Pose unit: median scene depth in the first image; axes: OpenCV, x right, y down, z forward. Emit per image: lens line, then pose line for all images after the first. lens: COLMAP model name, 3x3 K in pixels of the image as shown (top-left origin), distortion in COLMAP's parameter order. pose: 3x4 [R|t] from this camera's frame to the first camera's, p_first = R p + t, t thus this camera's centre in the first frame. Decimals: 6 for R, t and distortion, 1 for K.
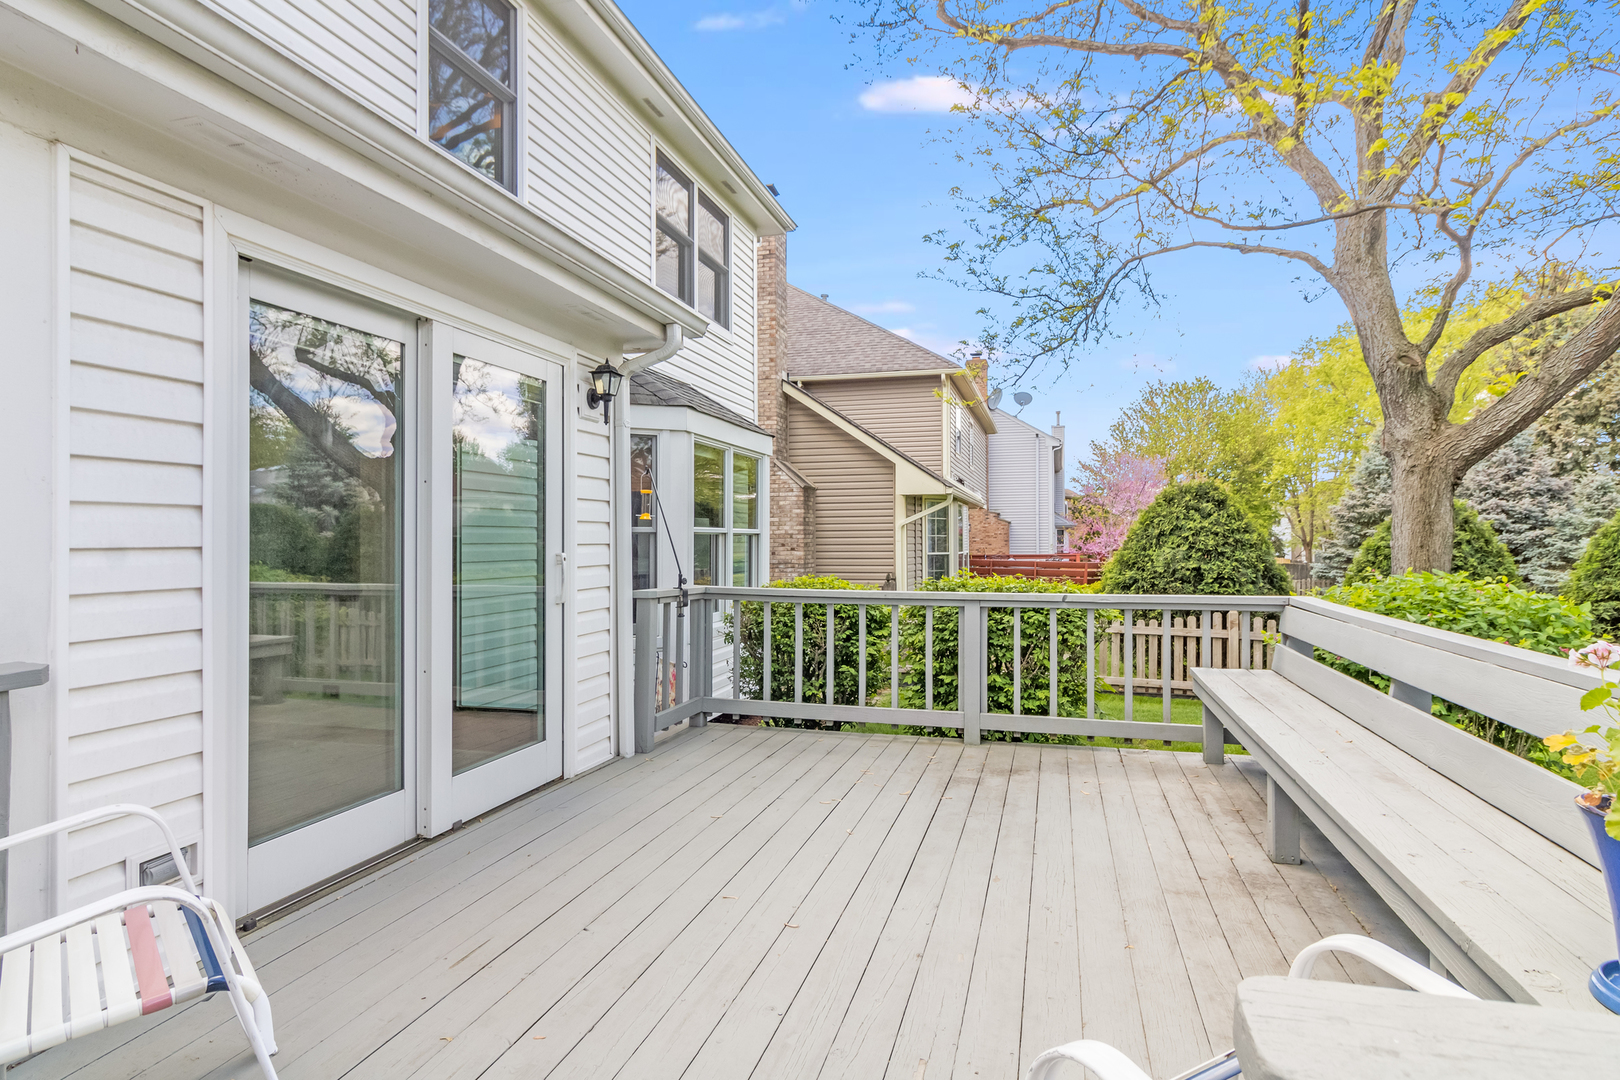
lens RADIAL K [[846.1, 0, 816.3], [0, 846.1, 516.8], [0, 0, 1]] dist [0.000120, -0.000185]
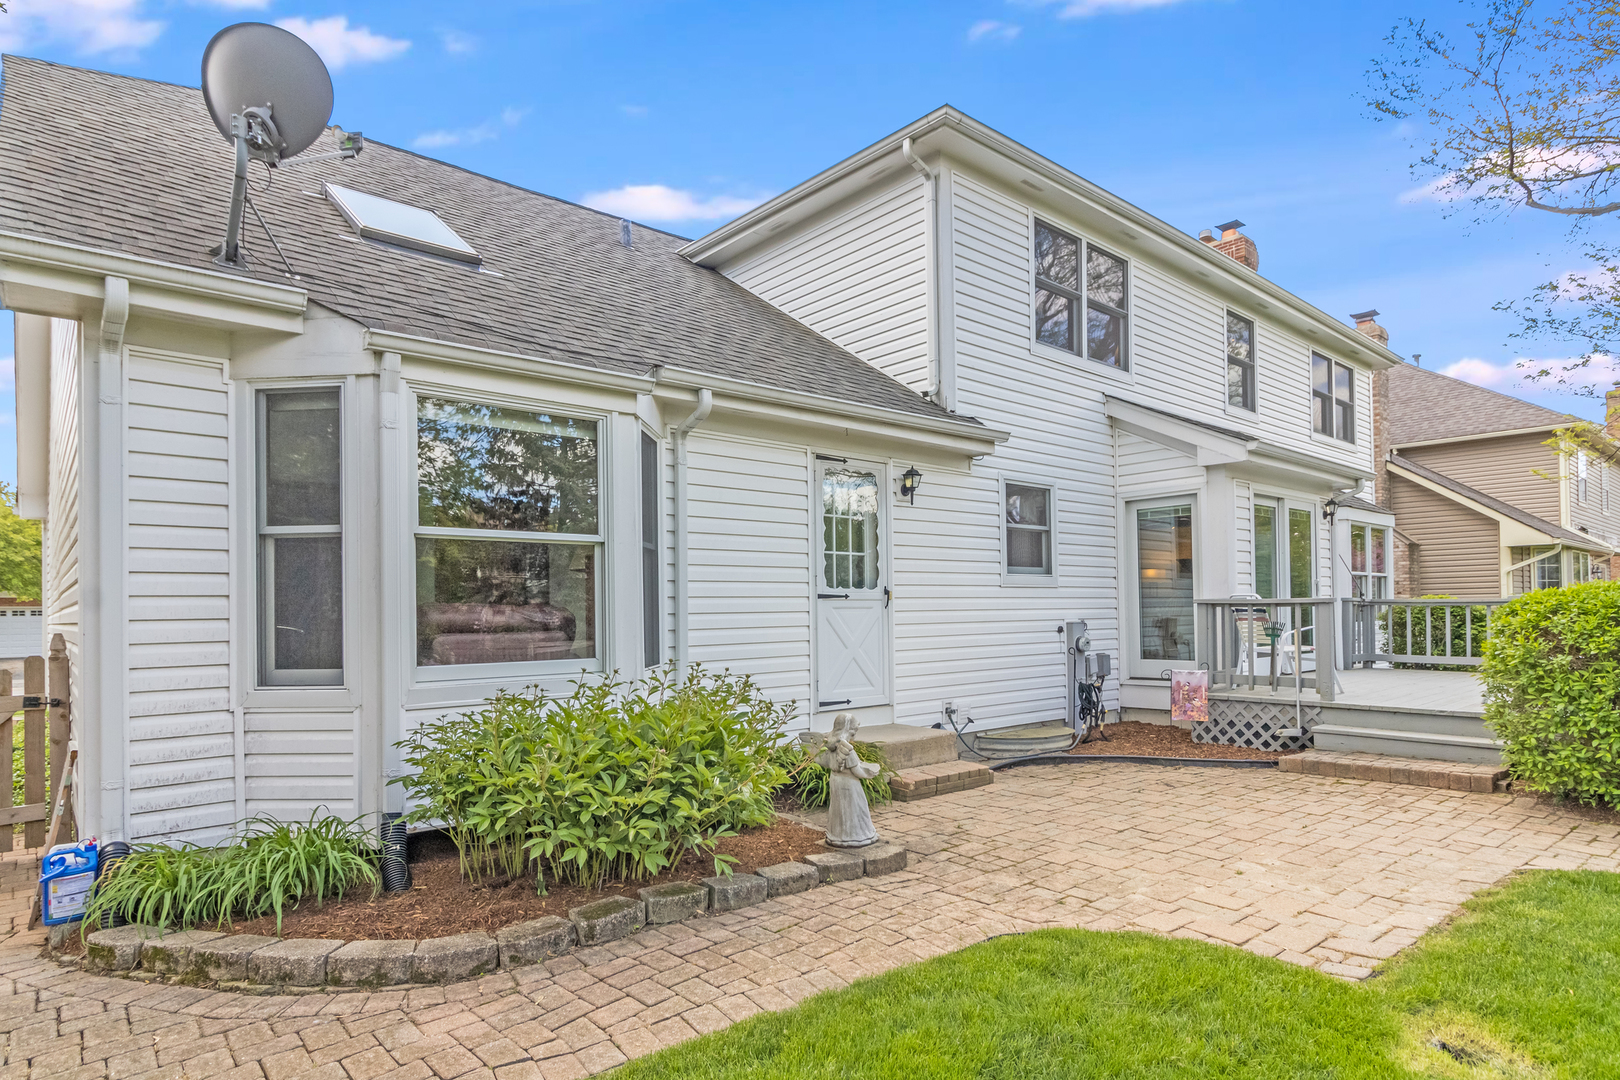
lens RADIAL K [[887.4, 0, 809.2], [0, 887.4, 597.3], [0, 0, 1]] dist [0.001499, 0.000758]
pose [[0.835328, -0.016235, -0.549512, -0.034843], [0.025241, 0.999642, 0.008835, 0.010159], [0.549172, -0.021251, 0.835439, -0.603904]]
